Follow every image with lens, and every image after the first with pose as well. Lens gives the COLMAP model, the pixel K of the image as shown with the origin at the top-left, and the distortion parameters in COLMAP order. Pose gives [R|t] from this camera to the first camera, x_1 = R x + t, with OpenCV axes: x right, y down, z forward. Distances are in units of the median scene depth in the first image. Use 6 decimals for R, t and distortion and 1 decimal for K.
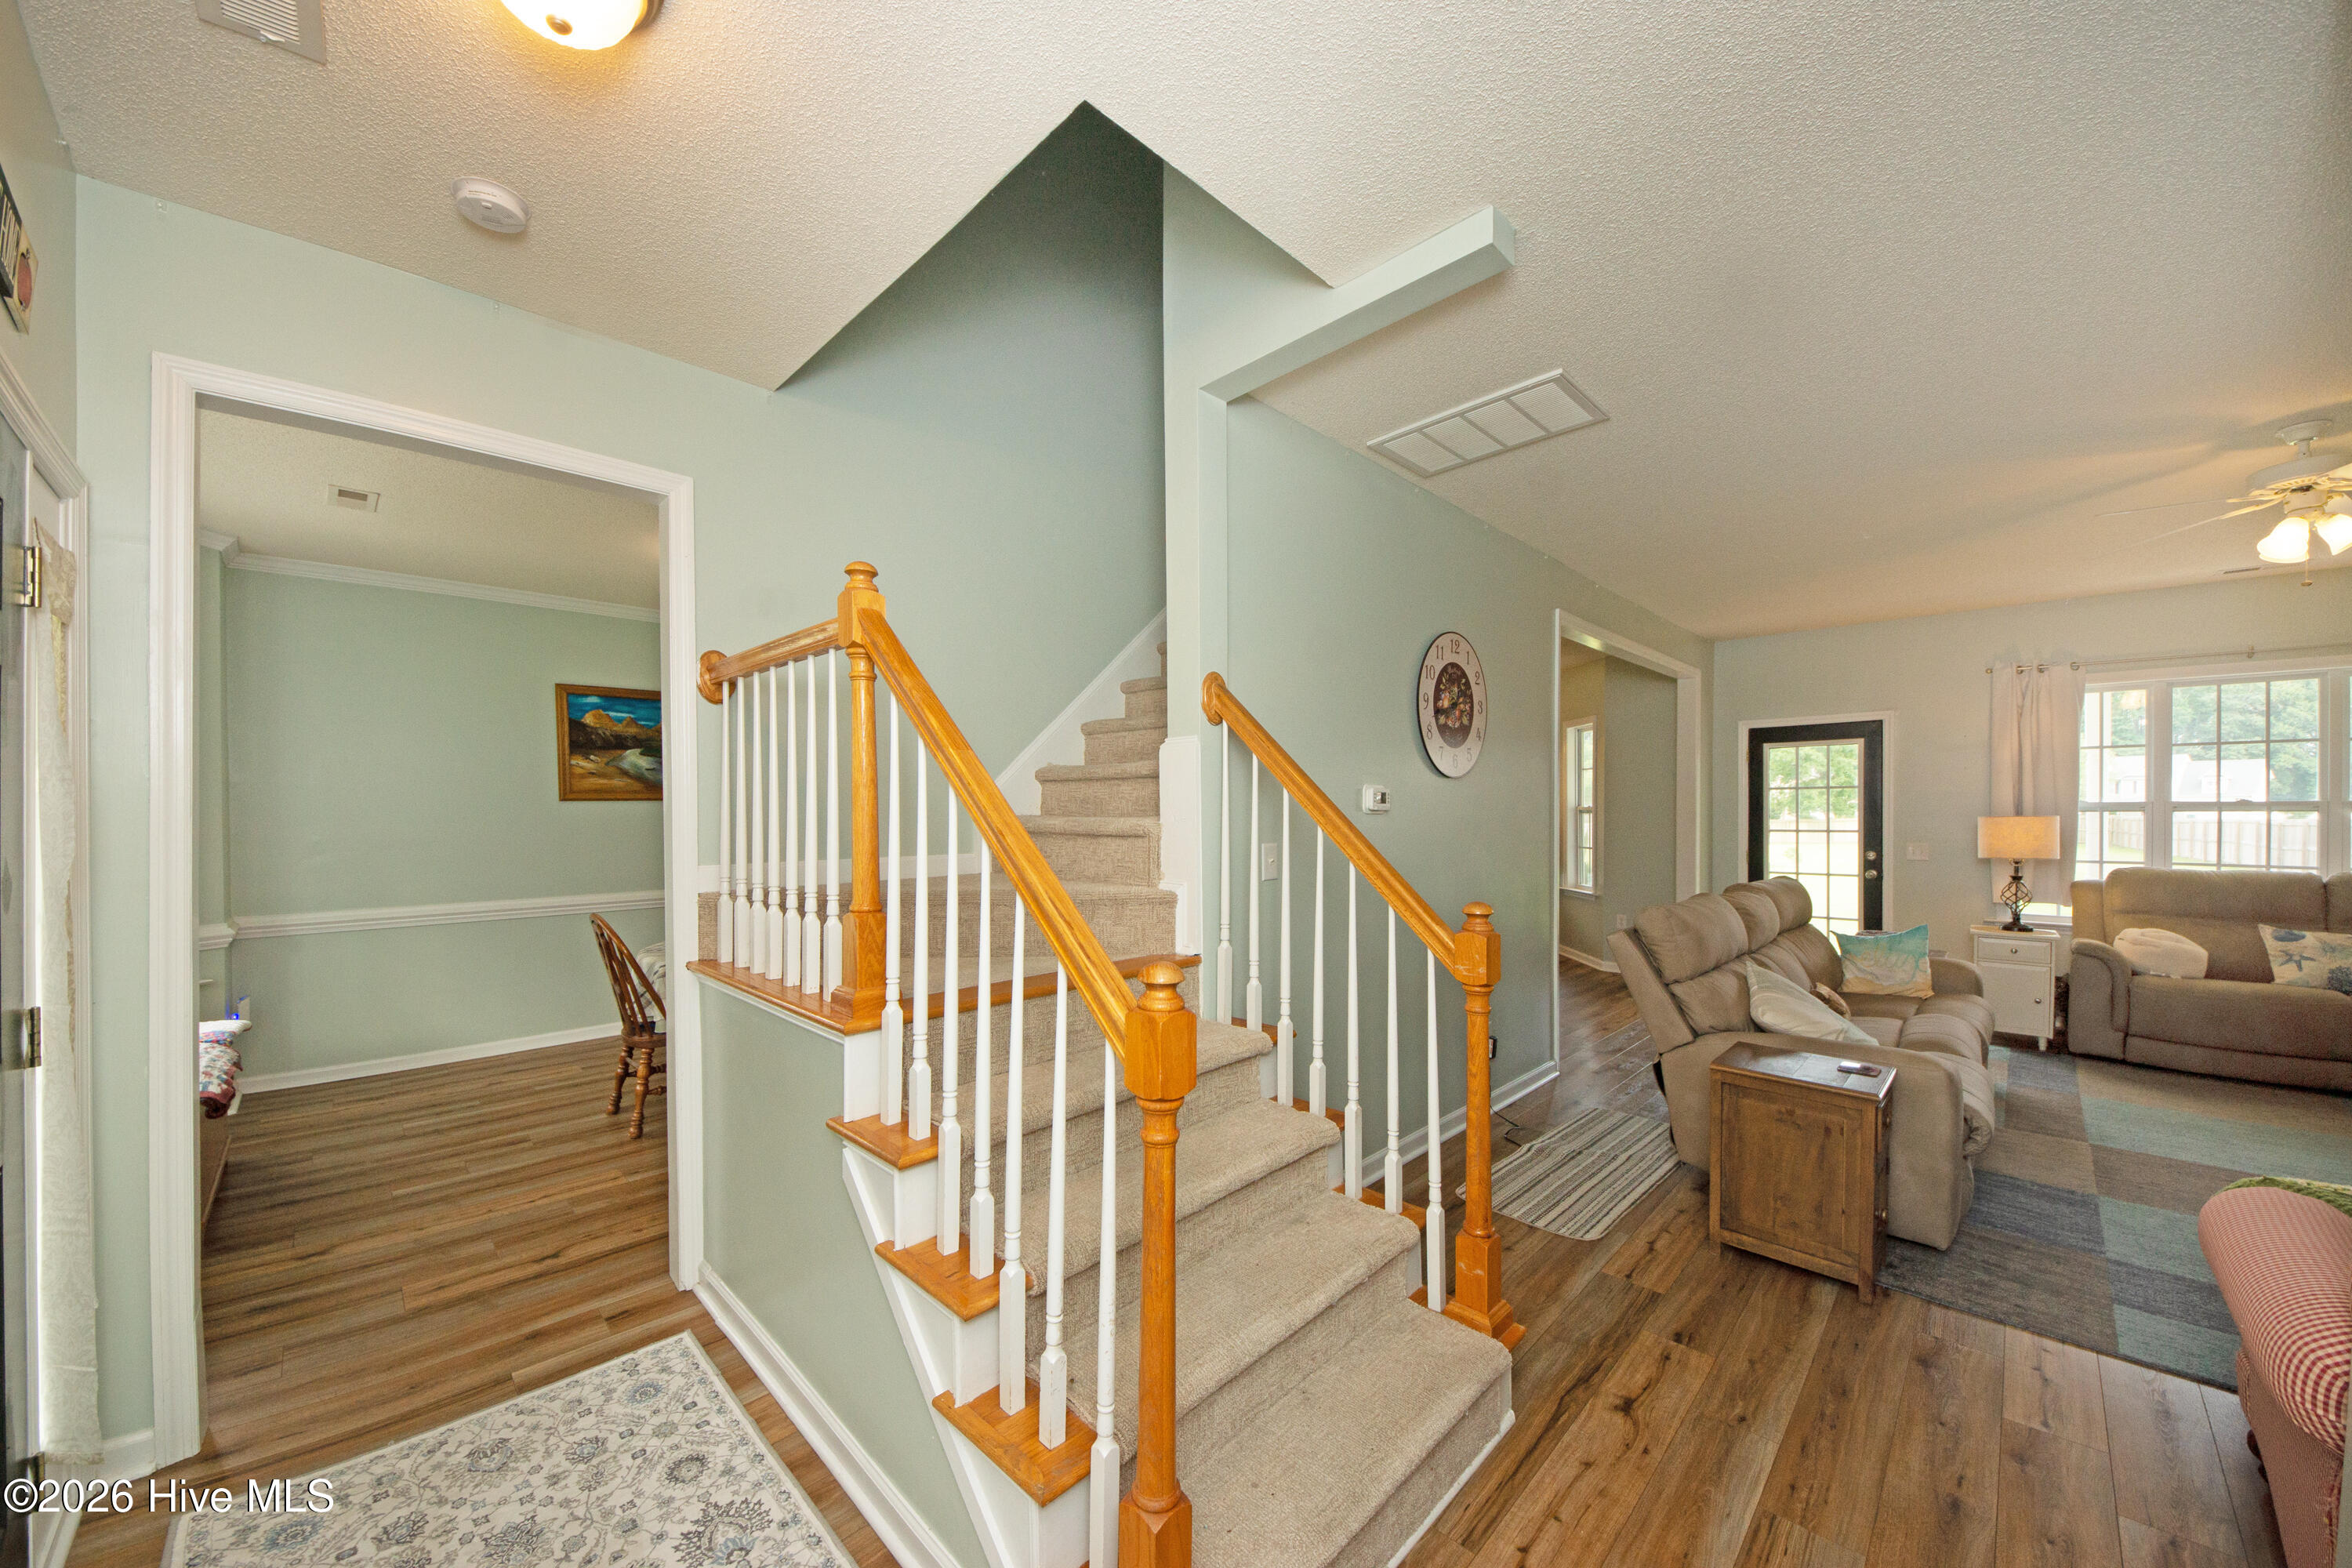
lens RADIAL K [[829.6, 0, 1175.2], [0, 829.6, 822.4], [0, 0, 1]] dist [0.037385, -0.024591]
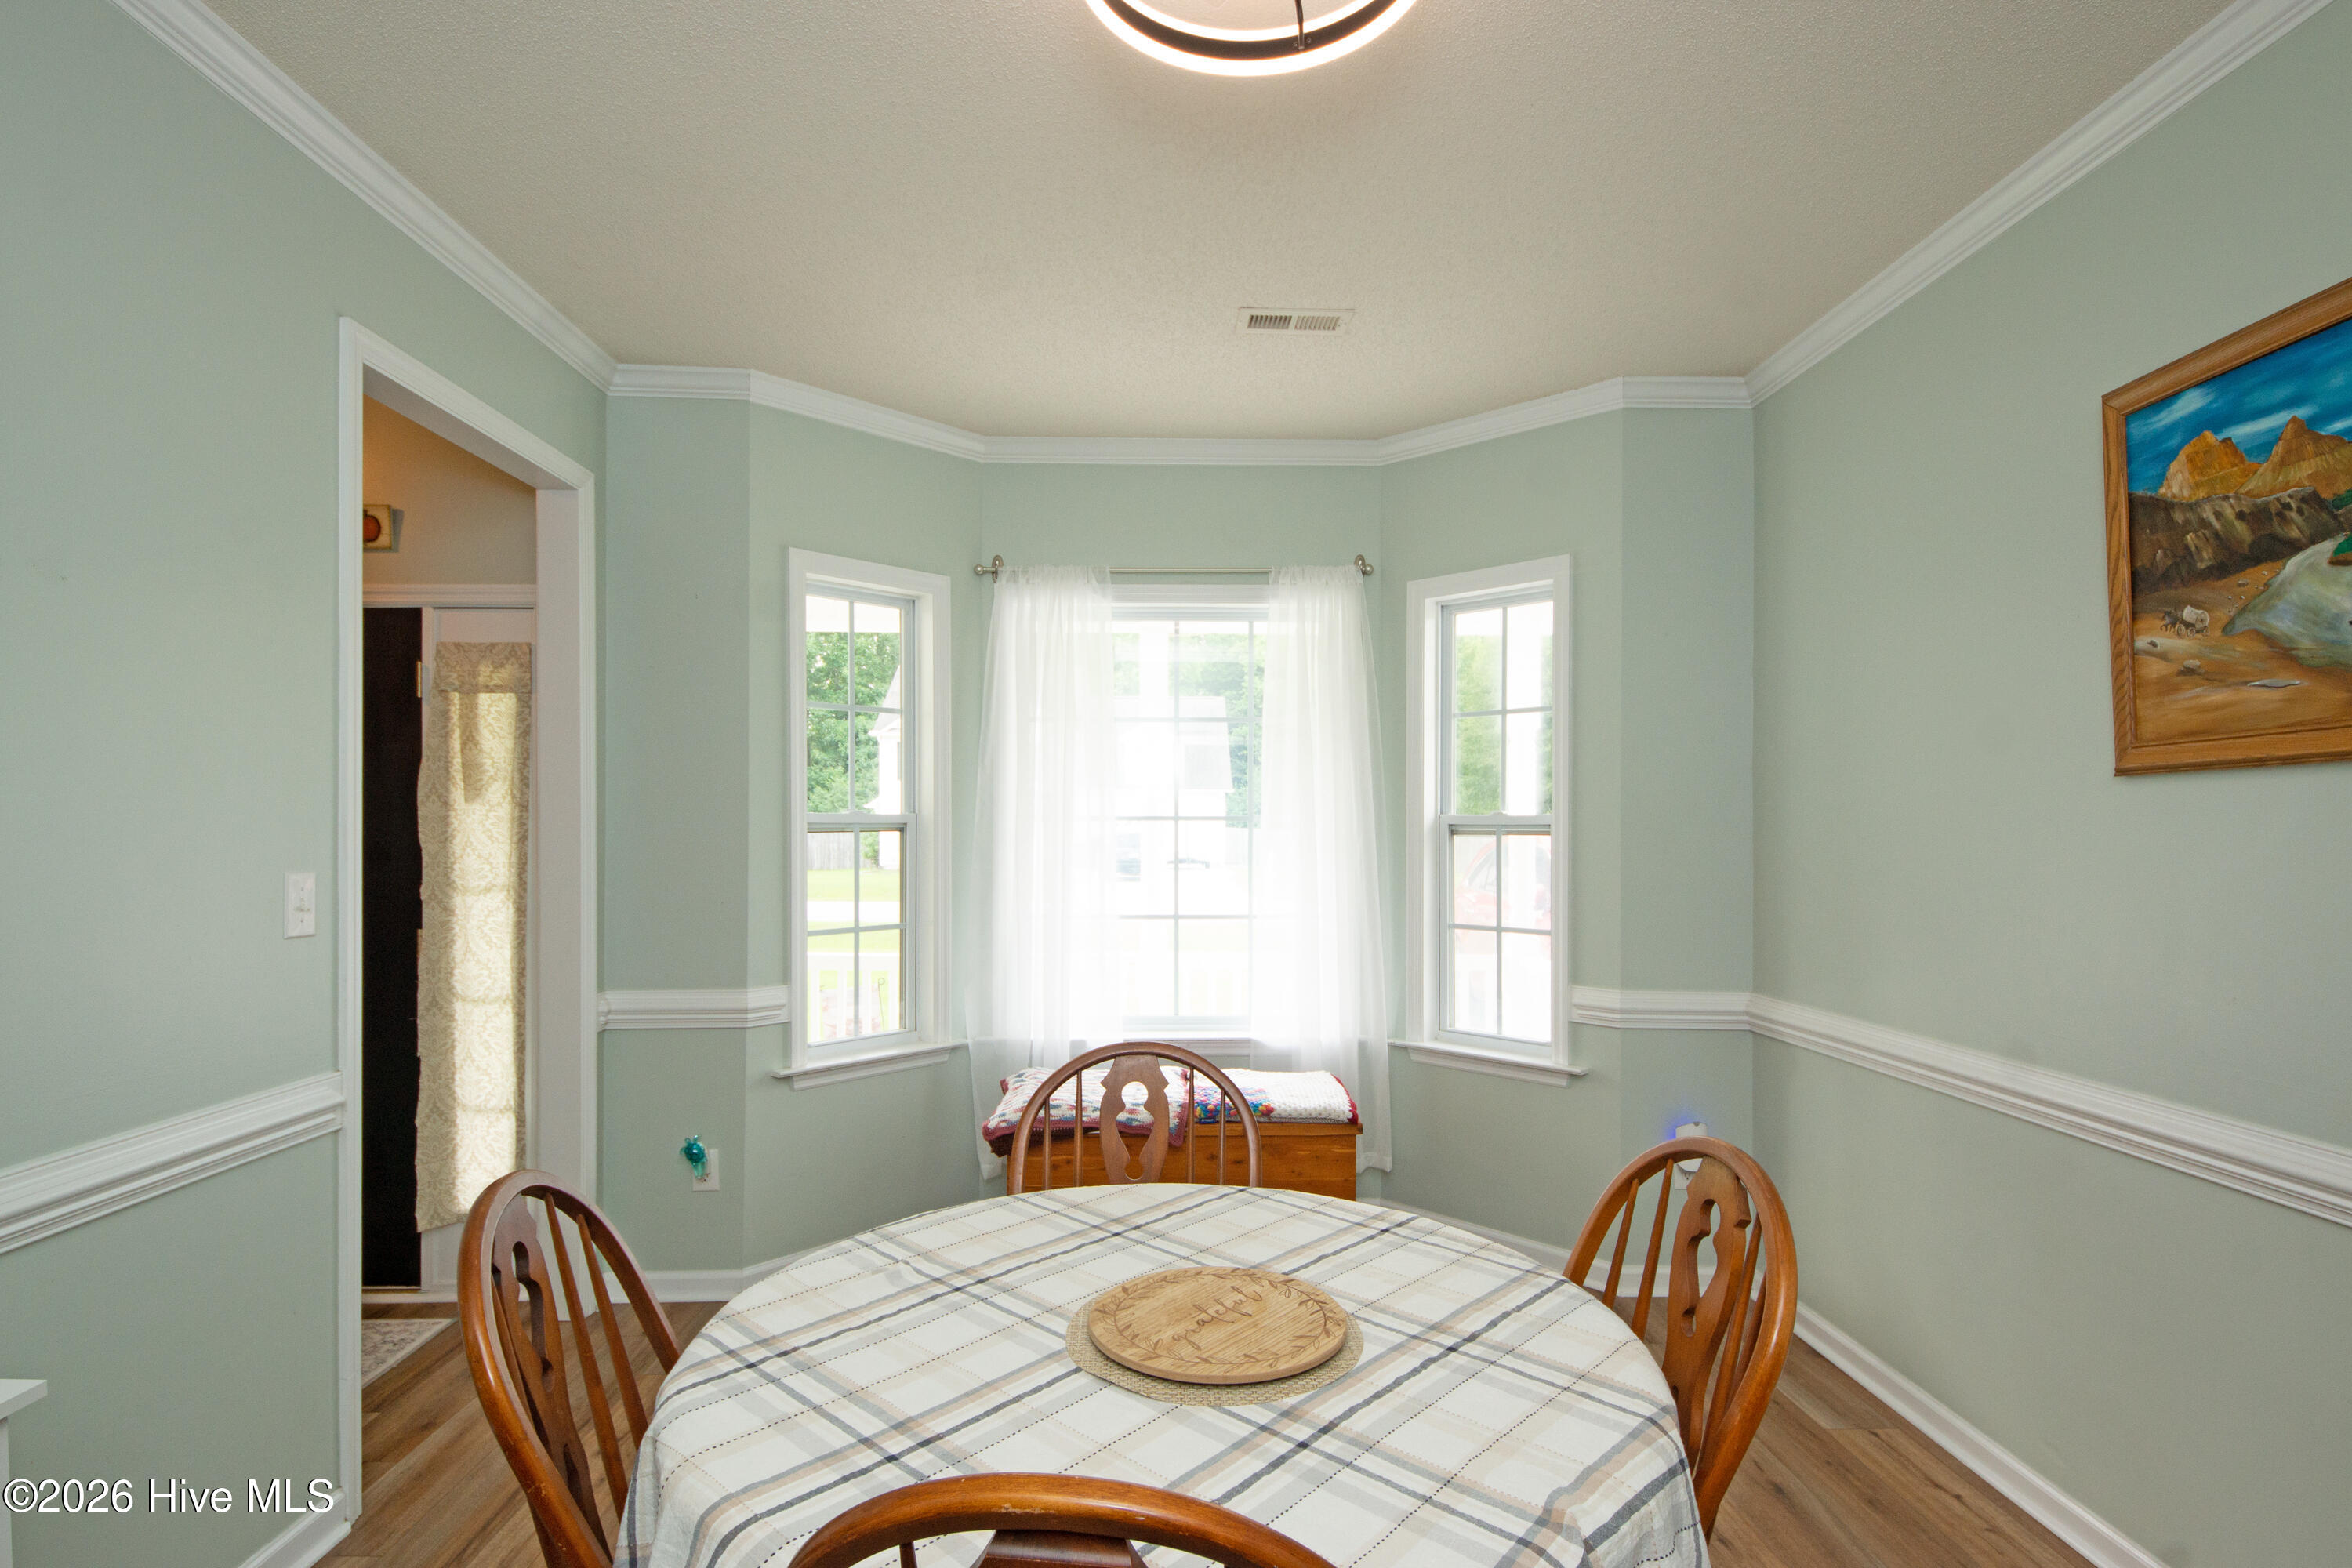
lens RADIAL K [[1168.5, 0, 1180.1], [0, 1168.5, 830.4], [0, 0, 1]] dist [0.025471, -0.033599]
pose [[-0.672164, 0.003808, -0.740392, -0.188375], [-0.007219, 0.999906, 0.011697, -0.008549], [0.740367, 0.013207, -0.672073, 1.020142]]
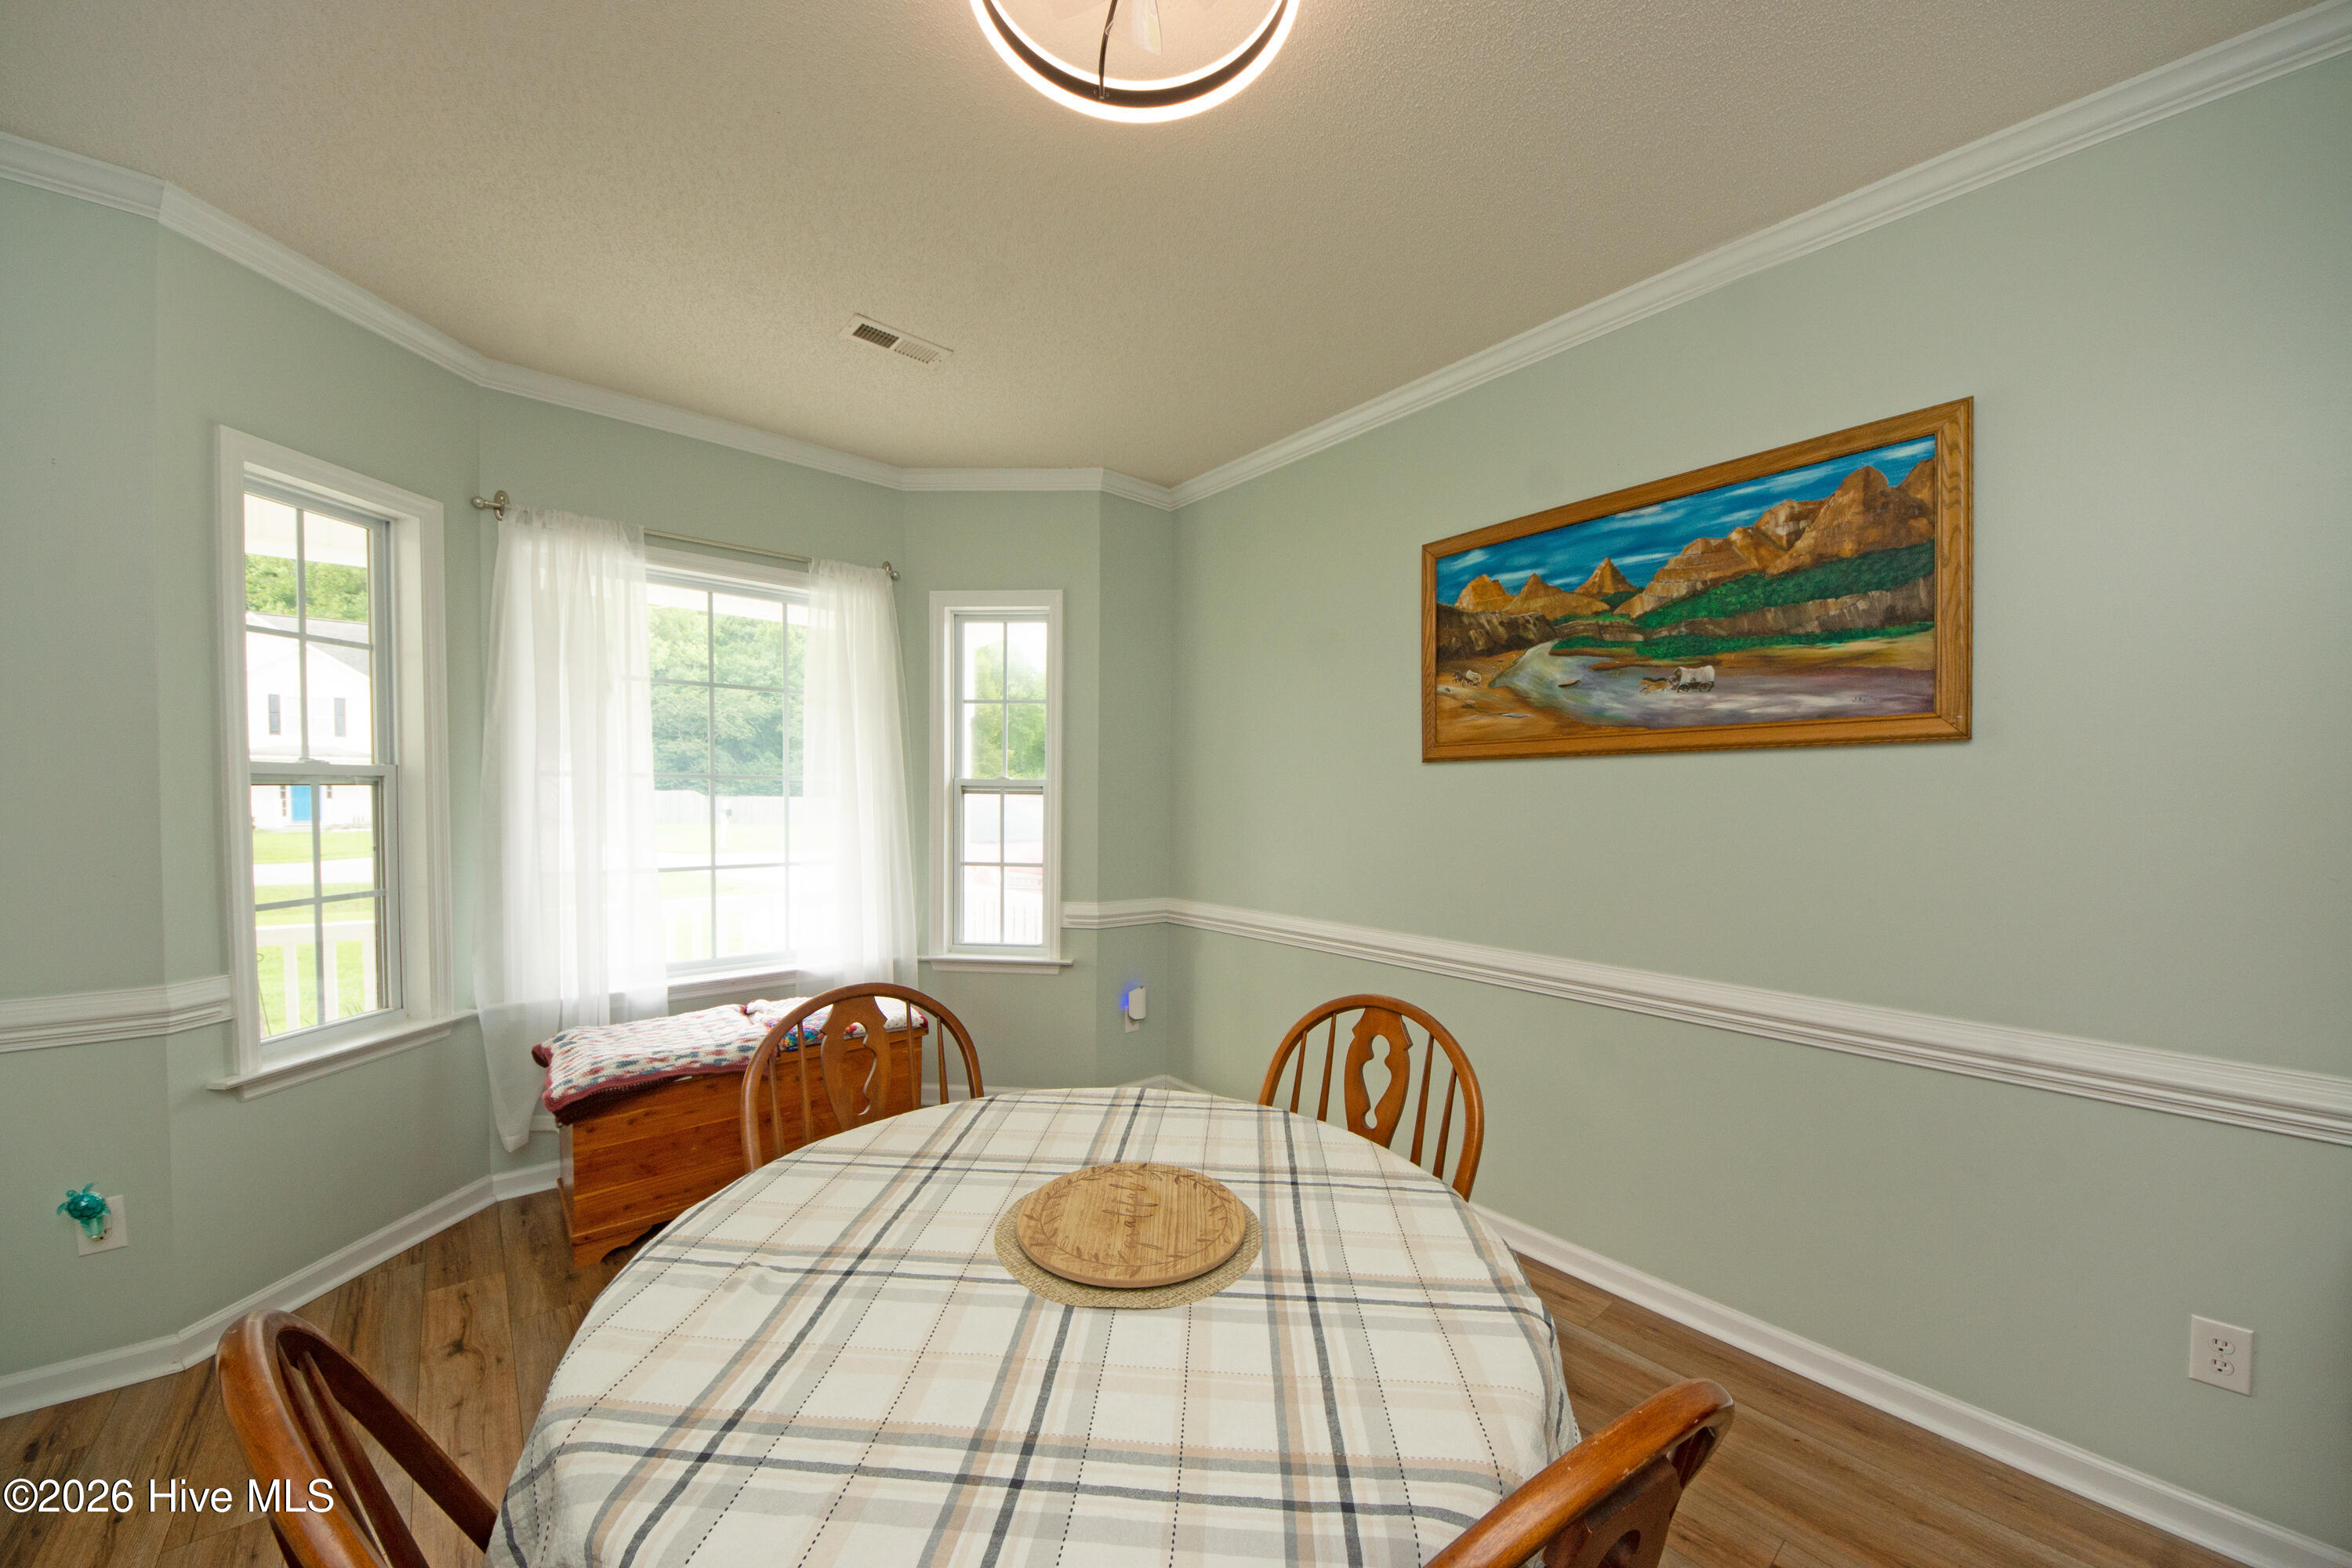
lens RADIAL K [[829.6, 0, 1175.2], [0, 829.6, 822.4], [0, 0, 1]] dist [0.037385, -0.024591]
pose [[-0.061290, 0.036183, -0.997464, -0.180515], [-0.020604, 0.999084, 0.037508, -0.003829], [0.997907, 0.022850, -0.060488, 0.861298]]
